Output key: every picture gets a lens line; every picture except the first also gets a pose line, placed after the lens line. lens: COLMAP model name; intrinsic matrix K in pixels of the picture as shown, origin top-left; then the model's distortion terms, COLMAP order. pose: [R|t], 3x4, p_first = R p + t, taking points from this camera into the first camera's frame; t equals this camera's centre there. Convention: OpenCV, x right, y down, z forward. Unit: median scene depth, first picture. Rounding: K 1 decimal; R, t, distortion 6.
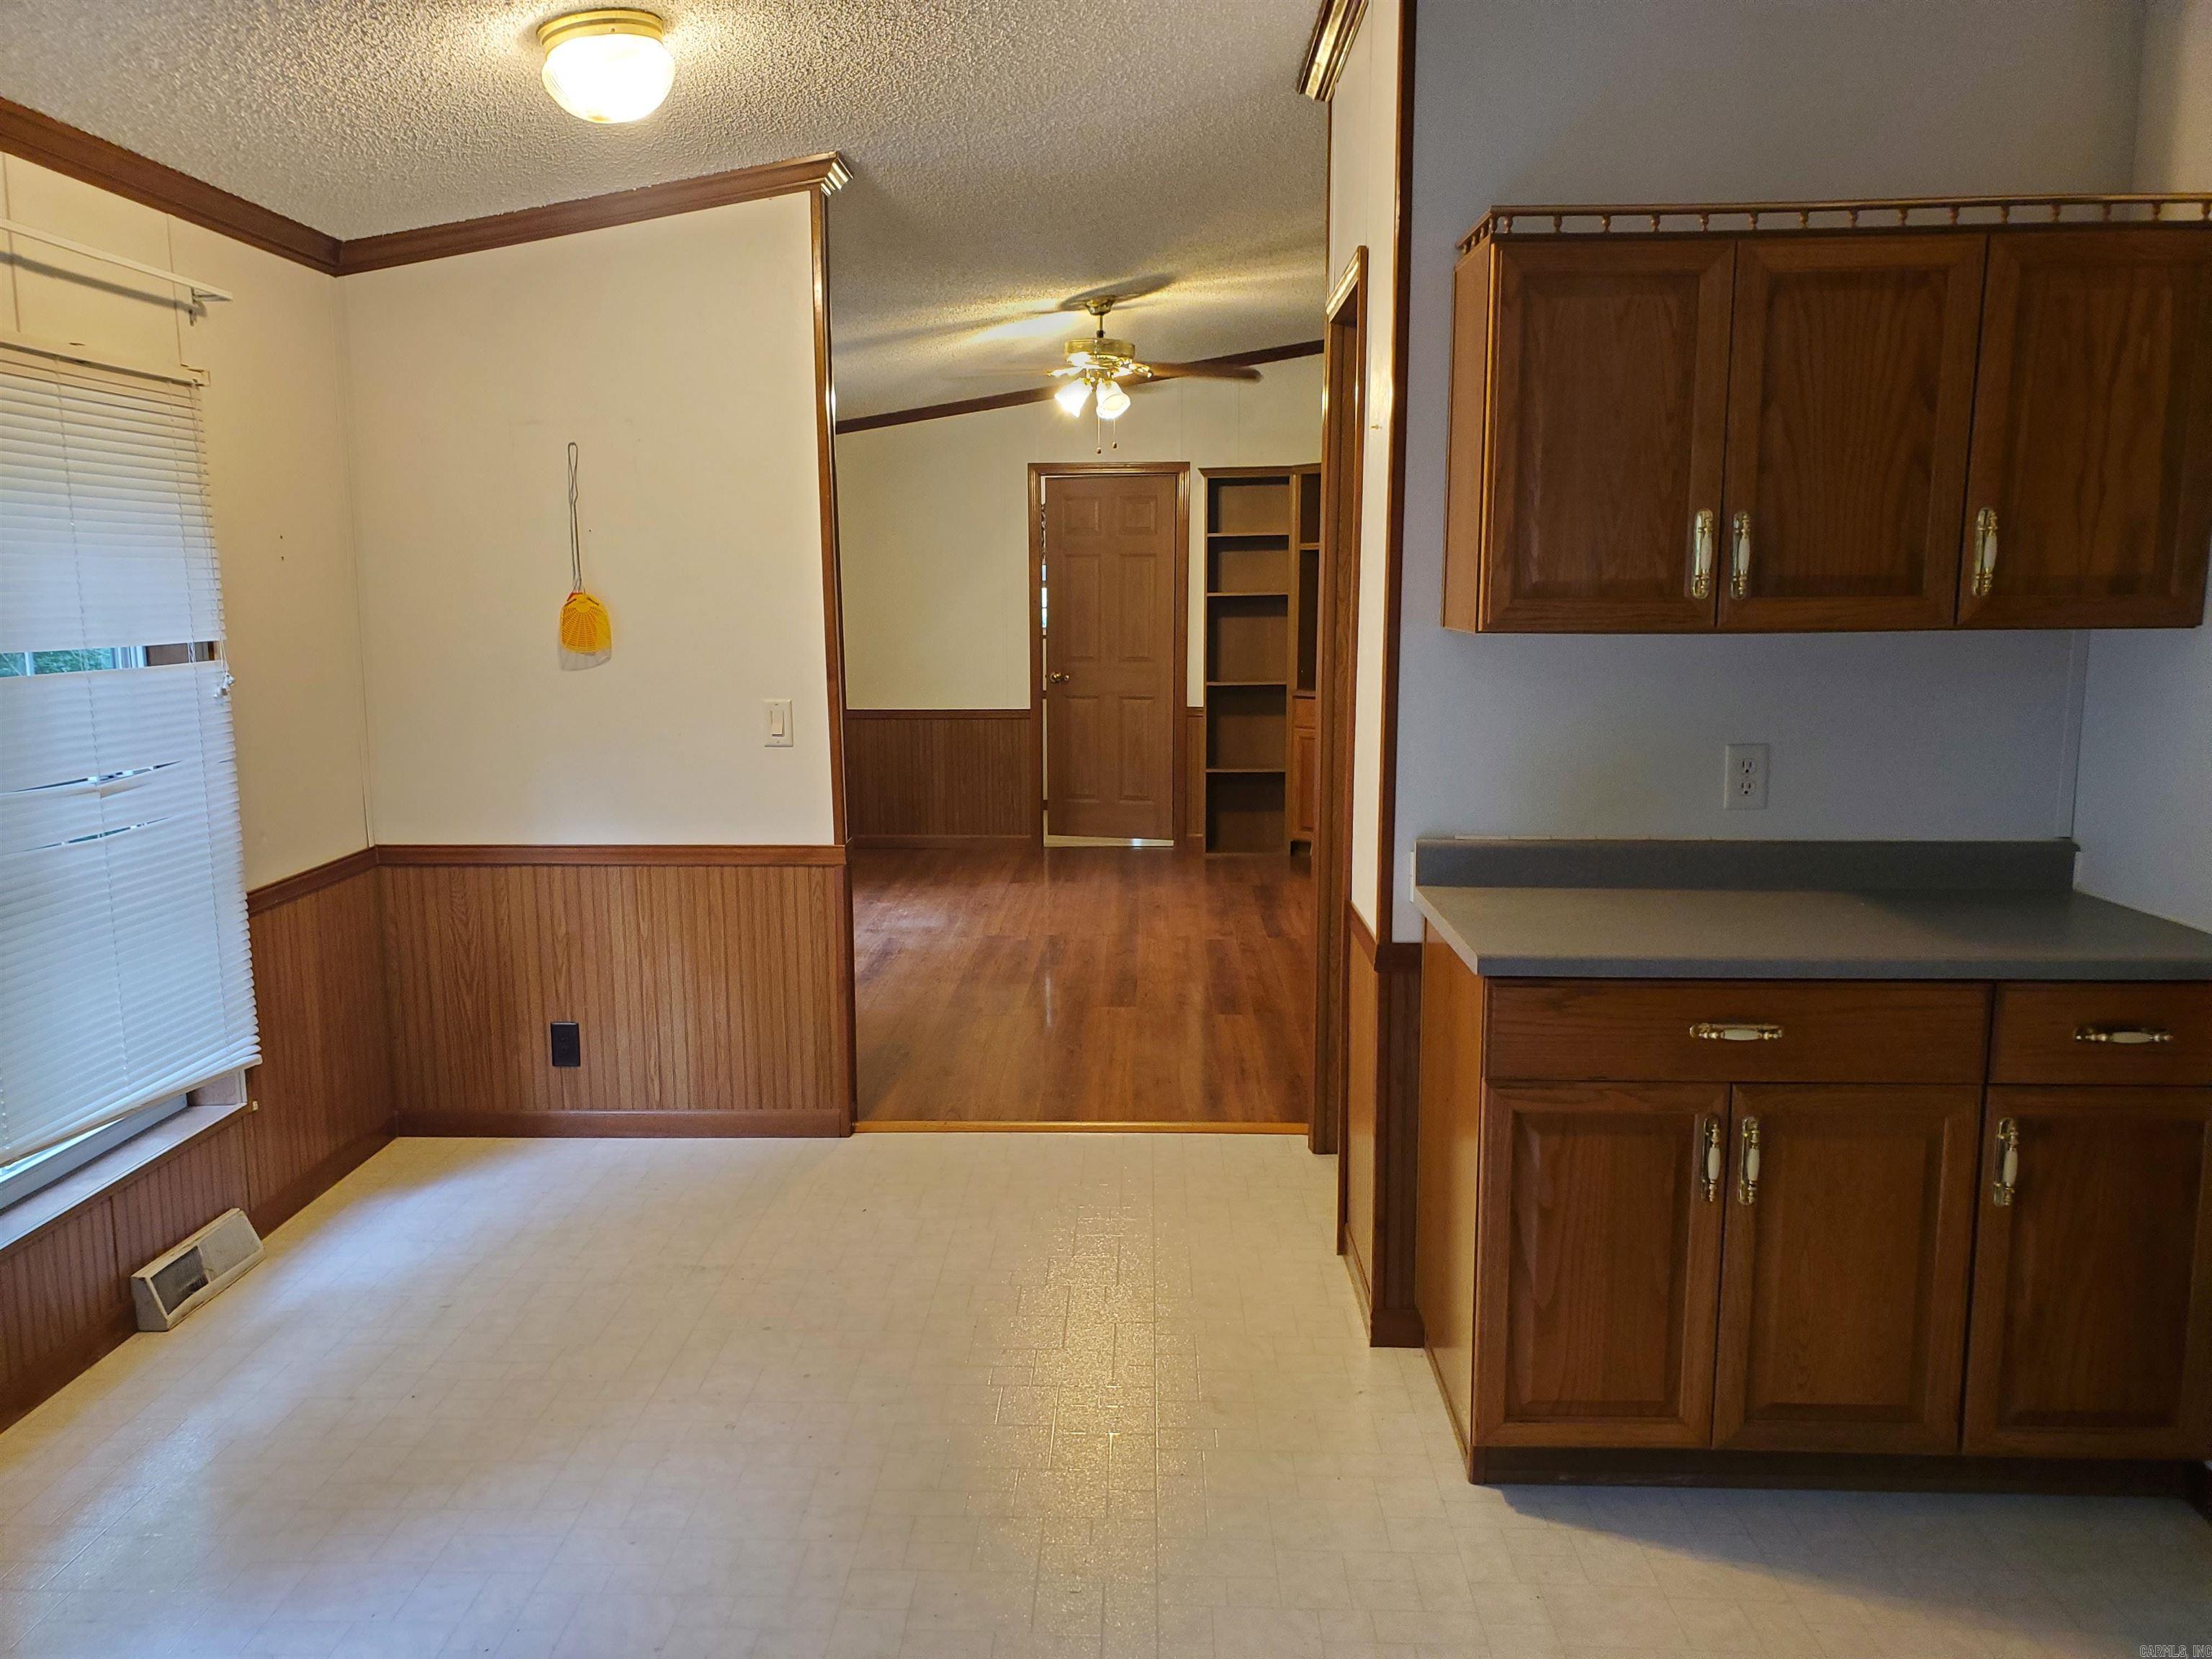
lens RADIAL K [[1582.3, 0, 1098.7], [0, 1582.3, 816.7], [0, 0, 1]] dist [0.014438, 0.005805]
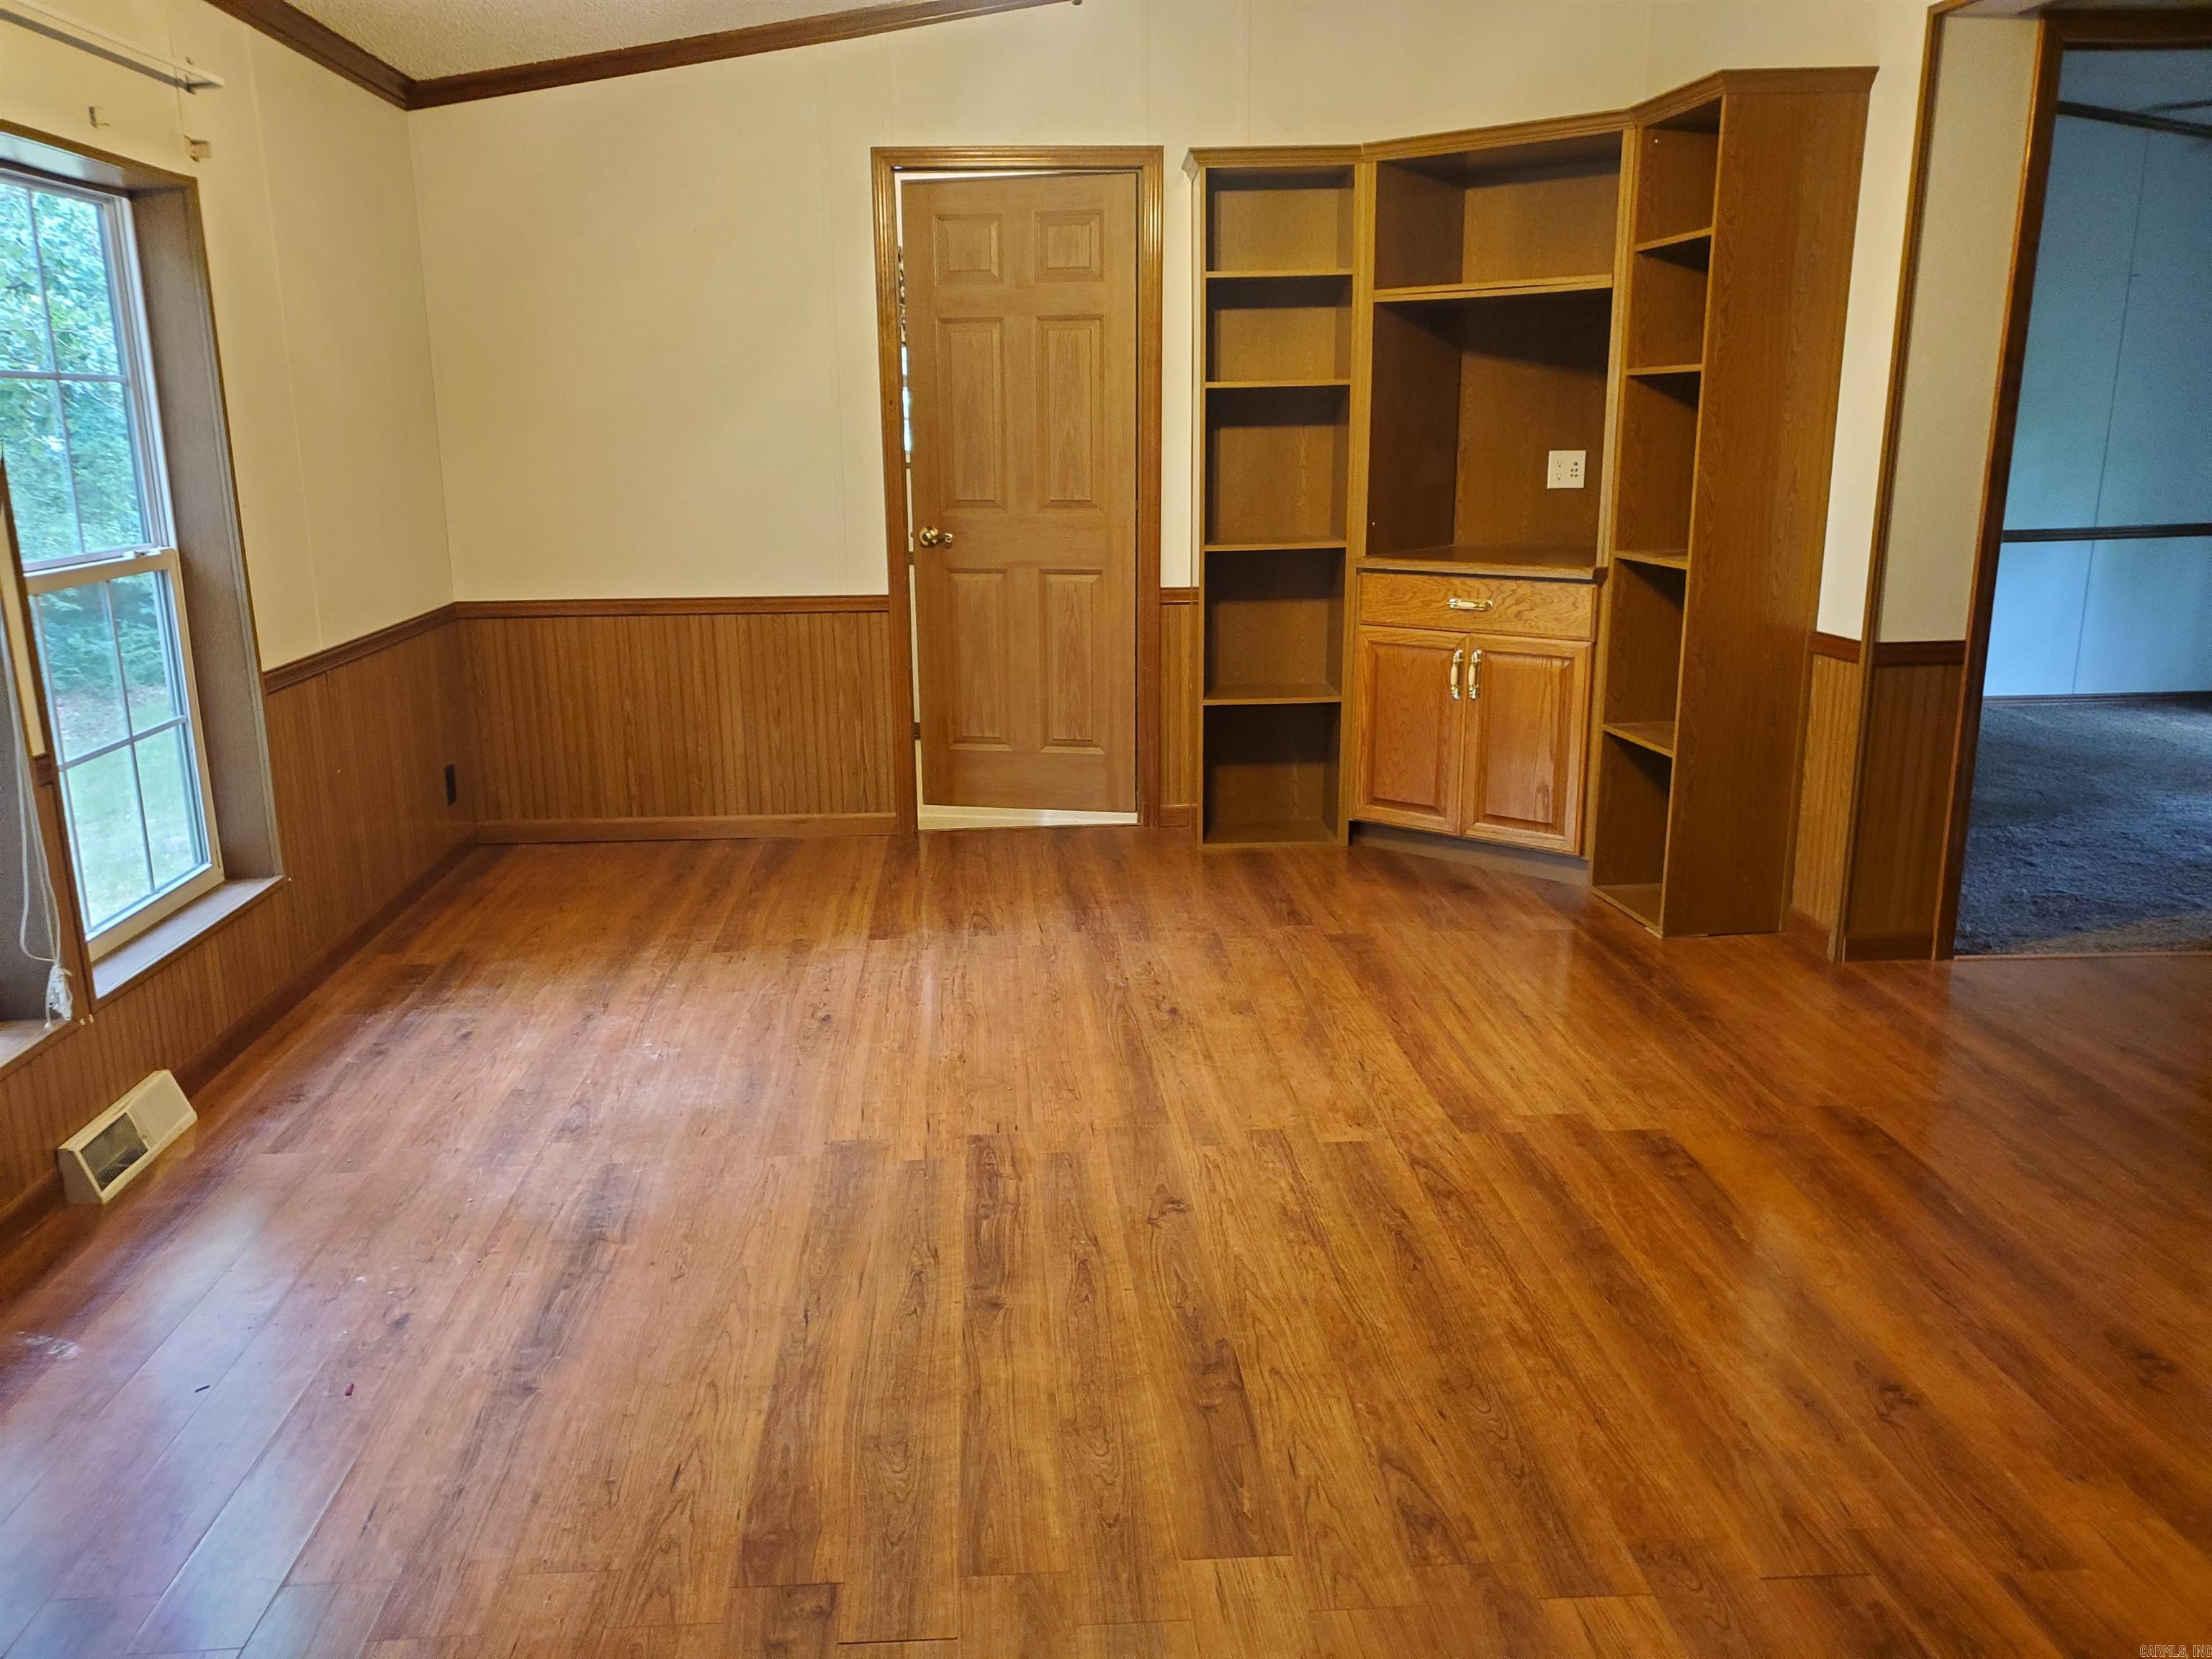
lens RADIAL K [[1693.4, 0, 1103.9], [0, 1693.4, 840.7], [0, 0, 1]] dist [-0.001493, 0.002295]
pose [[0.994974, -0.027515, 0.096283, -0.028325], [0.017352, 0.994338, 0.104842, -0.043501], [-0.098623, -0.102644, 0.989817, 0.390530]]
